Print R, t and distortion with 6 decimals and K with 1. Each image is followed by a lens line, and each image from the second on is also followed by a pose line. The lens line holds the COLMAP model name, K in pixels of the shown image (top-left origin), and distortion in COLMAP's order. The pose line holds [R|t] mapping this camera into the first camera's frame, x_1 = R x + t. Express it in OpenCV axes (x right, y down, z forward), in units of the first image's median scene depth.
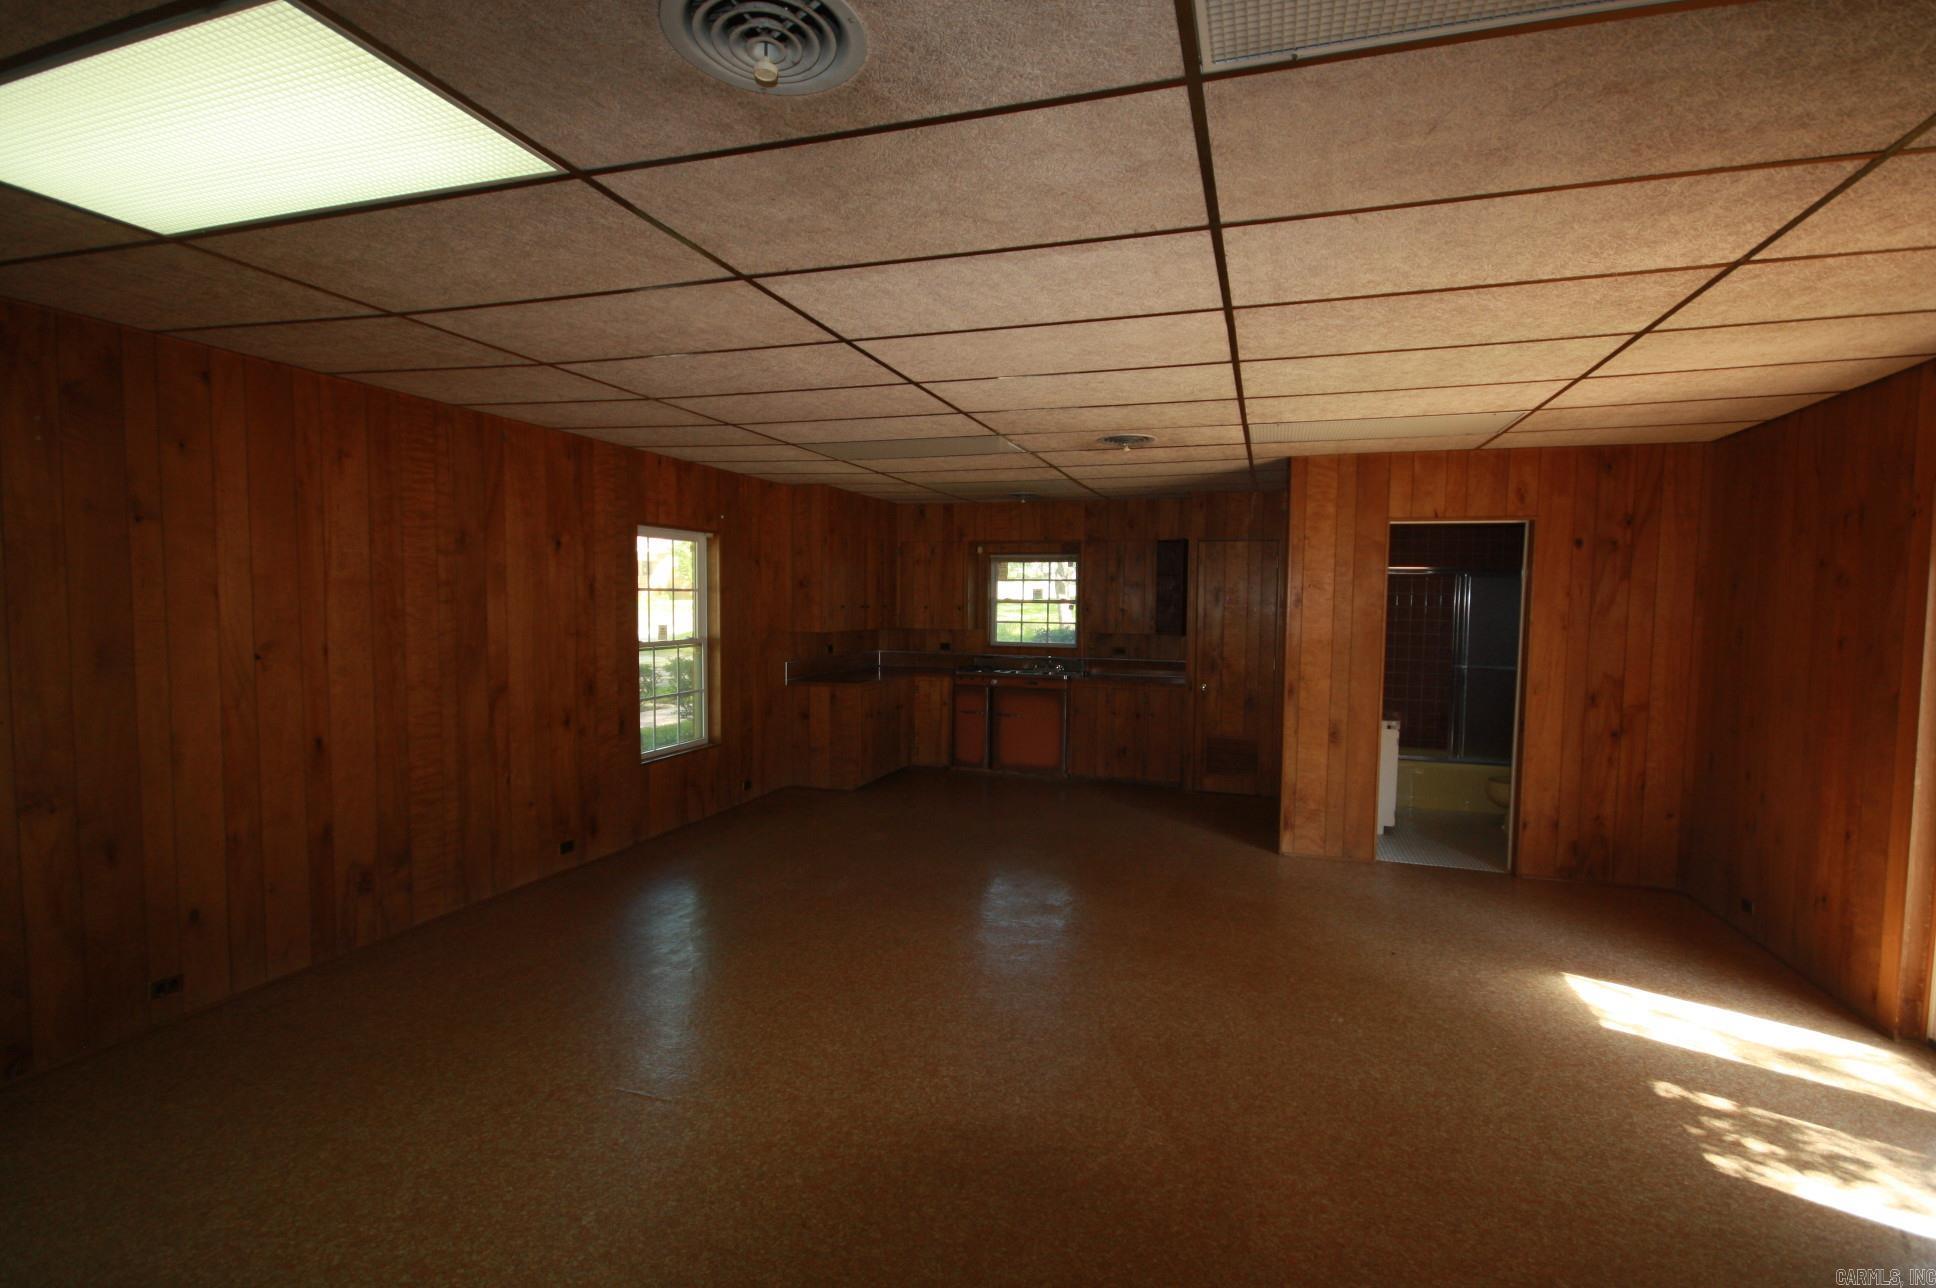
lens RADIAL K [[915.7, 0, 974.1], [0, 915.7, 655.4], [0, 0, 1]] dist [0.002240, 0.000043]
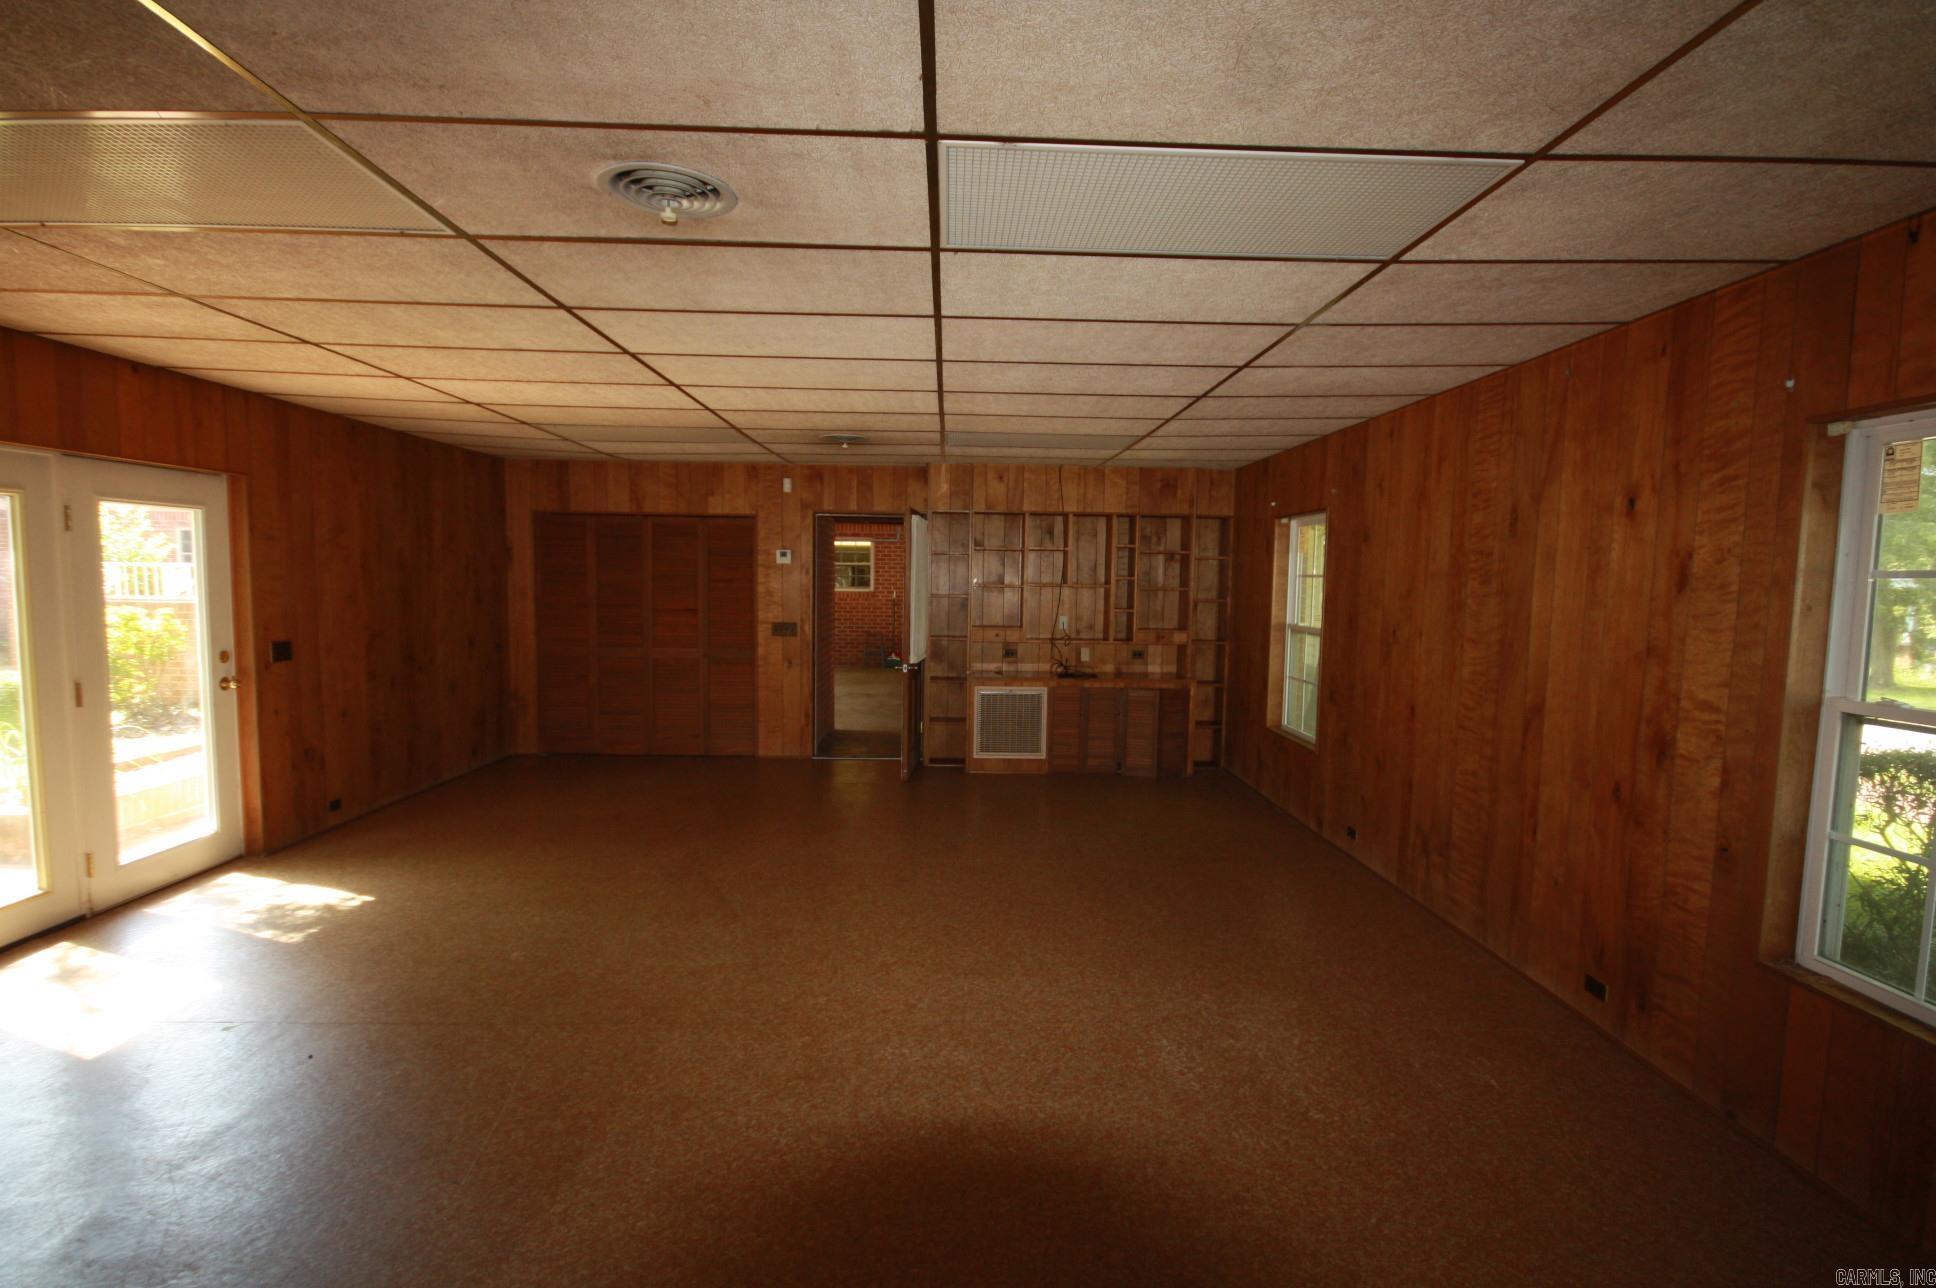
lens RADIAL K [[915.7, 0, 974.1], [0, 915.7, 655.4], [0, 0, 1]] dist [0.002240, 0.000043]
pose [[-0.942028, -0.000651, -0.335533, 0.163549], [-0.047958, 0.989992, 0.132724, -0.076818], [0.332089, 0.141122, -0.932632, 1.378262]]
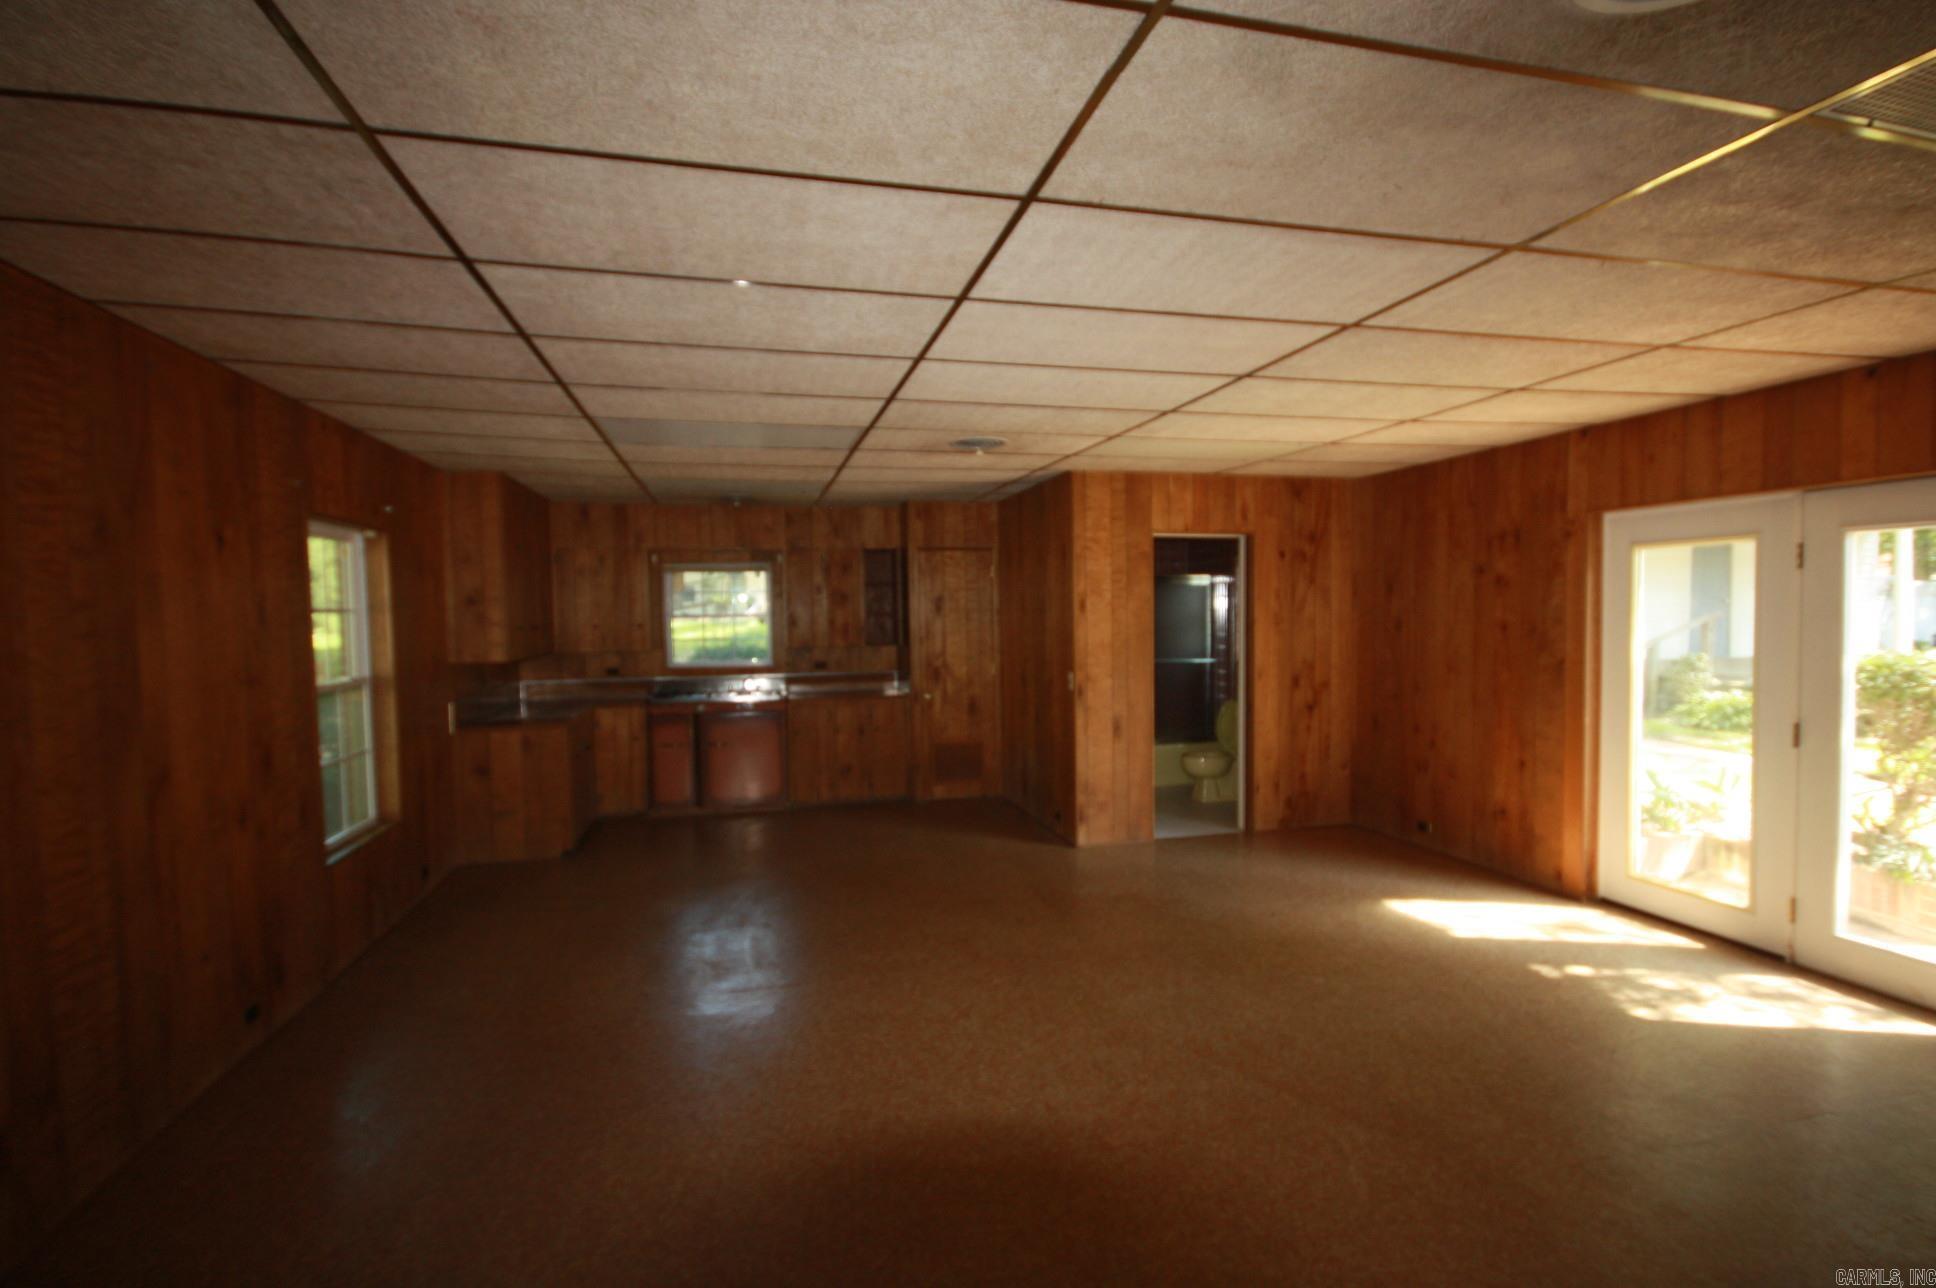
lens RADIAL K [[915.7, 0, 974.1], [0, 915.7, 655.4], [0, 0, 1]] dist [0.002240, 0.000043]
pose [[0.844959, -0.049227, 0.532561, -0.338591], [0.056054, 0.998422, 0.003354, -0.014543], [-0.531886, 0.027019, 0.846385, 0.177058]]
